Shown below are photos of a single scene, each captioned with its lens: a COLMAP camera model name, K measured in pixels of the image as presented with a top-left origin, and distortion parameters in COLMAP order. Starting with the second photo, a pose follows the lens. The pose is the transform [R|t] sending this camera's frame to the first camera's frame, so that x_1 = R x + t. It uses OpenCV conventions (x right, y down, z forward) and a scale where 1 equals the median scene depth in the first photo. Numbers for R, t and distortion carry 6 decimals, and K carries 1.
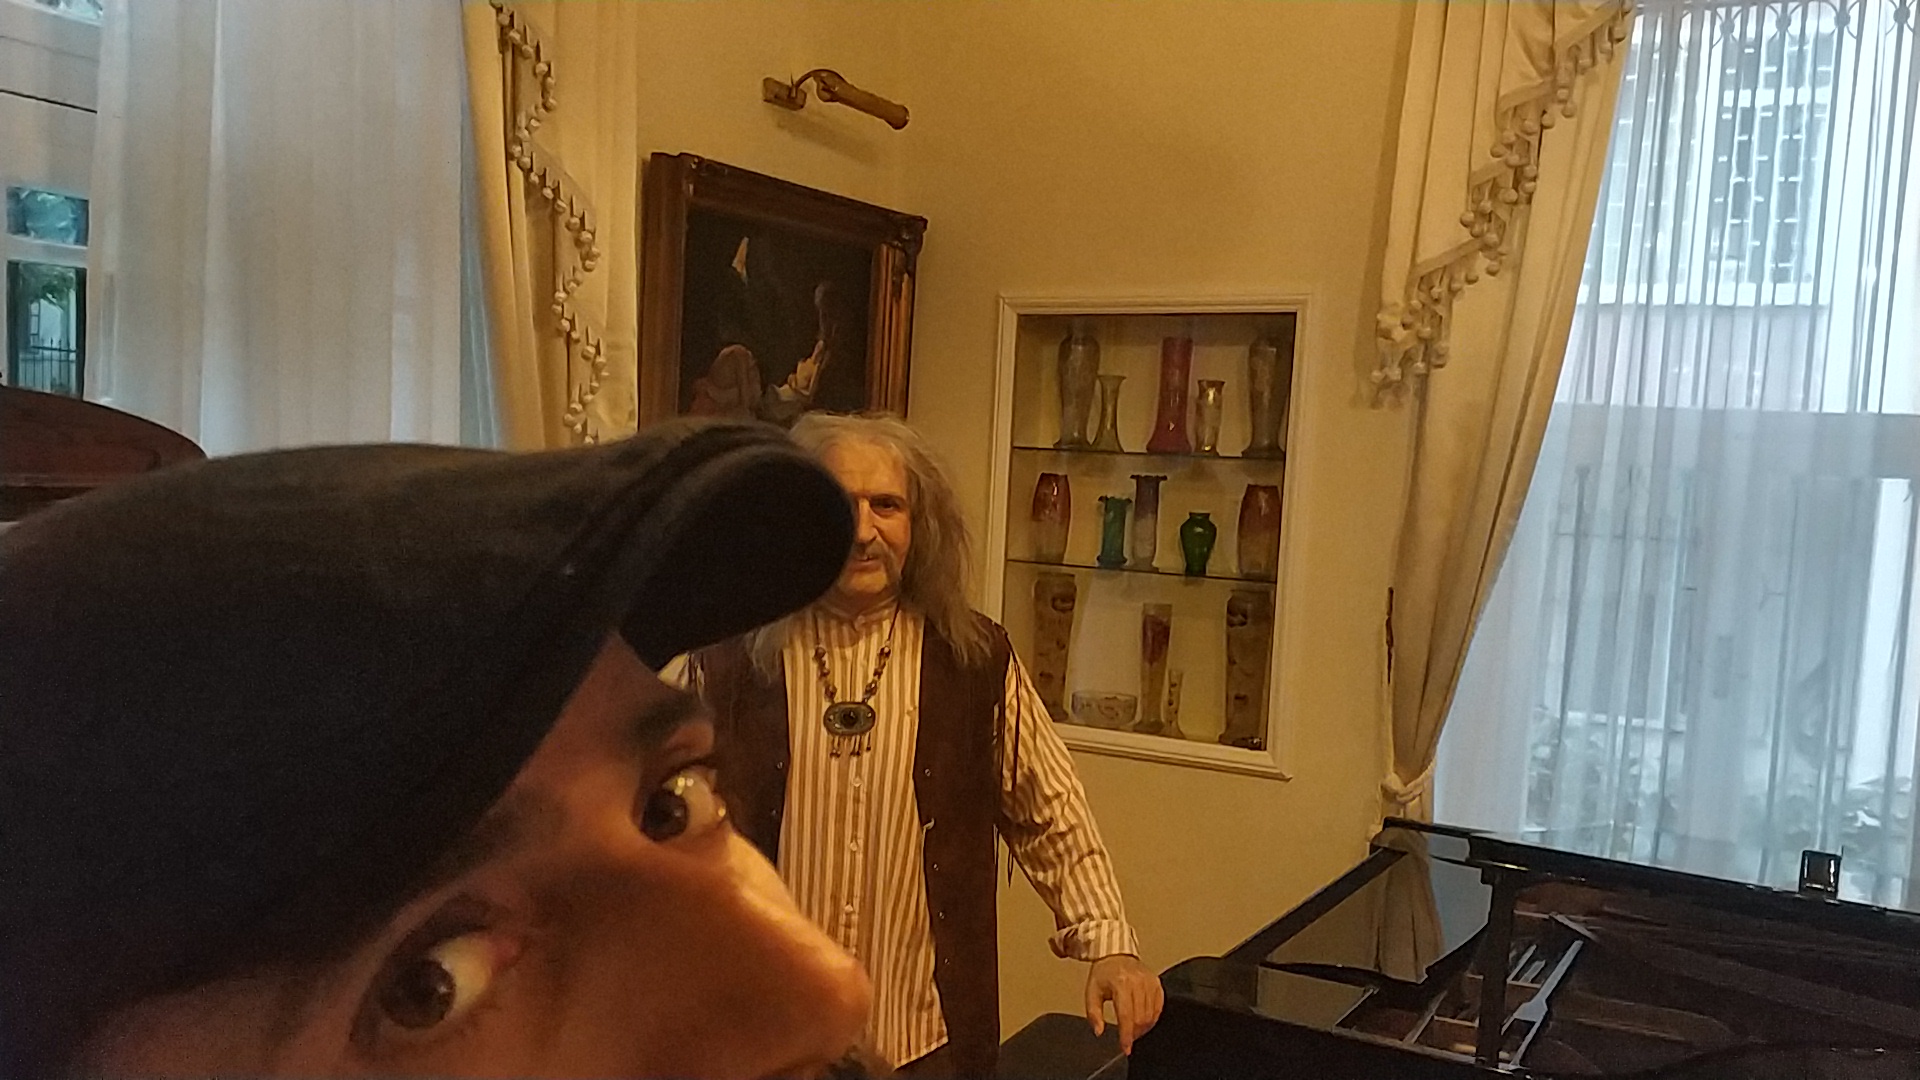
lens RADIAL K [[1502.0, 0, 960.0], [0, 1502.0, 540.0], [0, 0, 1]] dist [-0.000776, -0.000209]
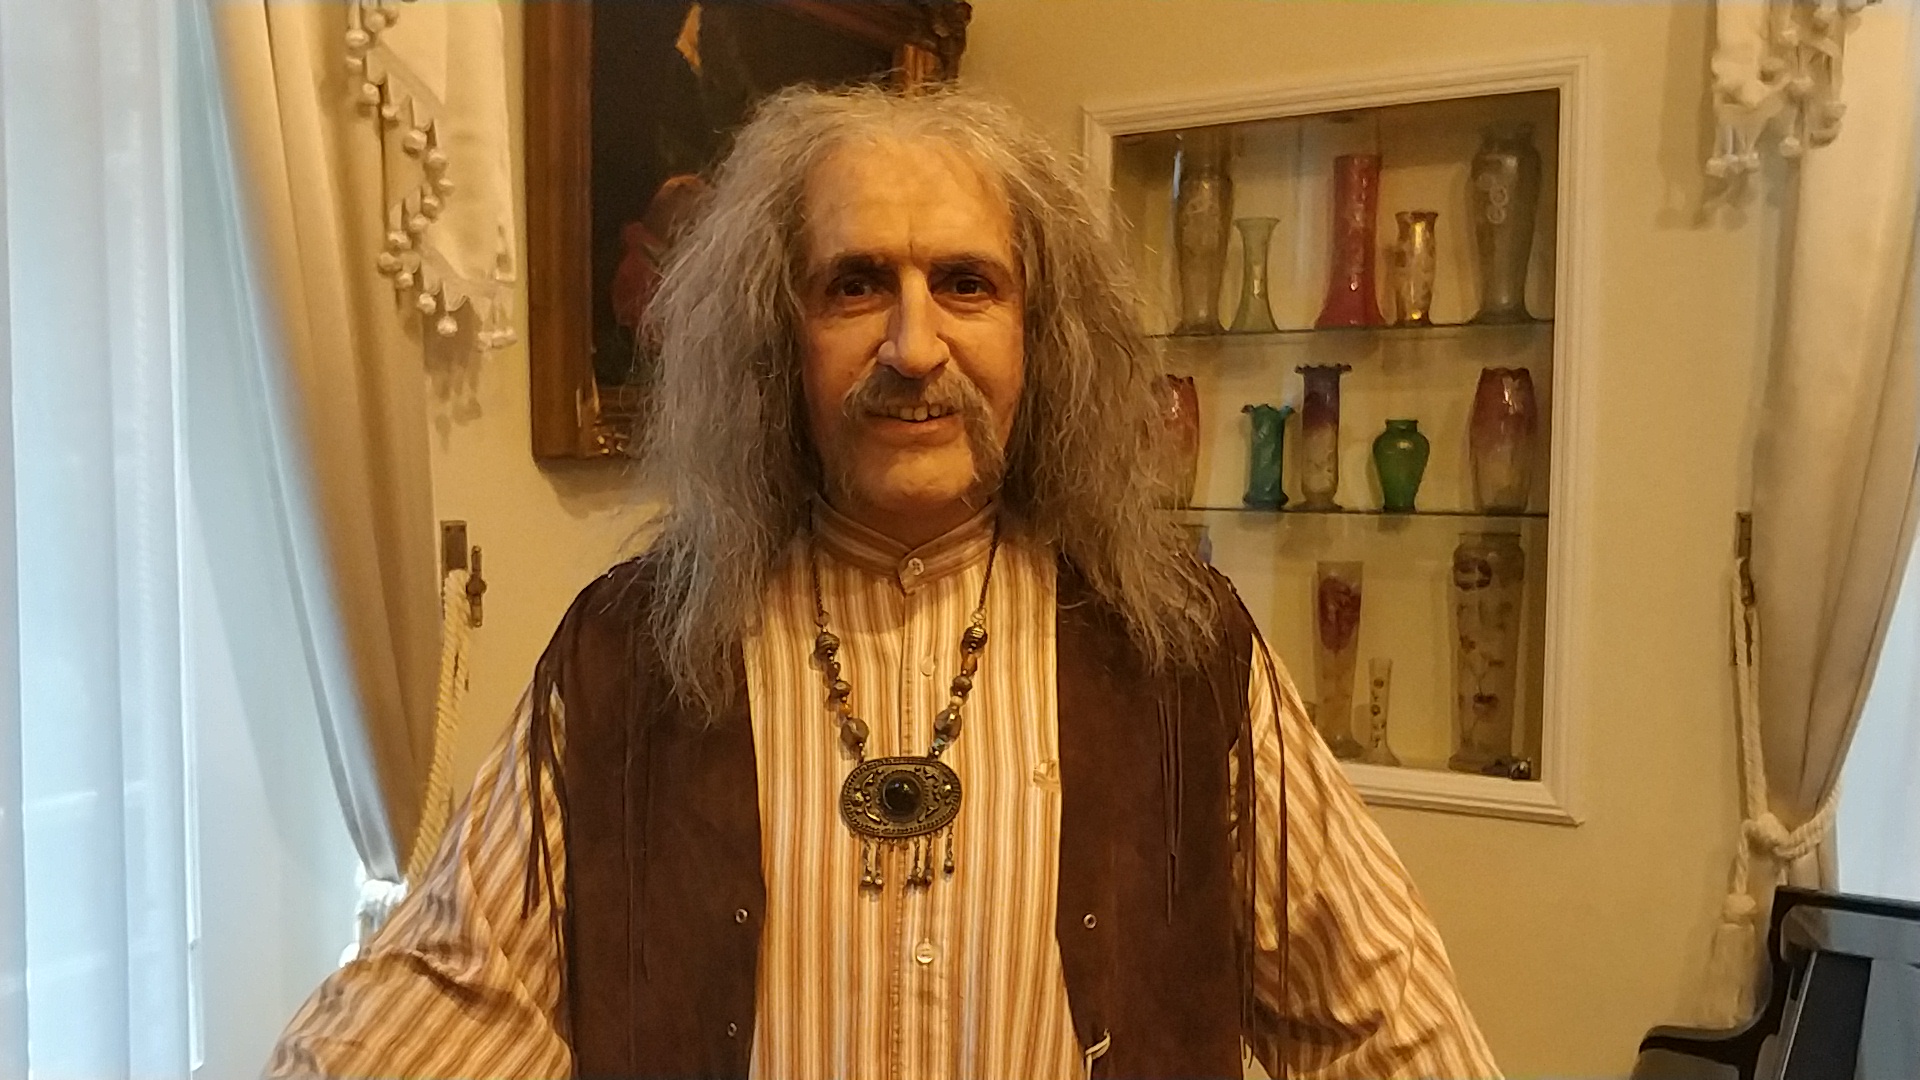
lens RADIAL K [[1522.9, 0, 884.8], [0, 1522.9, 426.7], [0, 0, 1]] dist [0.053069, -0.142161]
pose [[0.996812, -0.048239, -0.063547, -0.043766], [0.043439, 0.996247, -0.074863, 0.044392], [0.066919, 0.071864, 0.995167, 0.540149]]
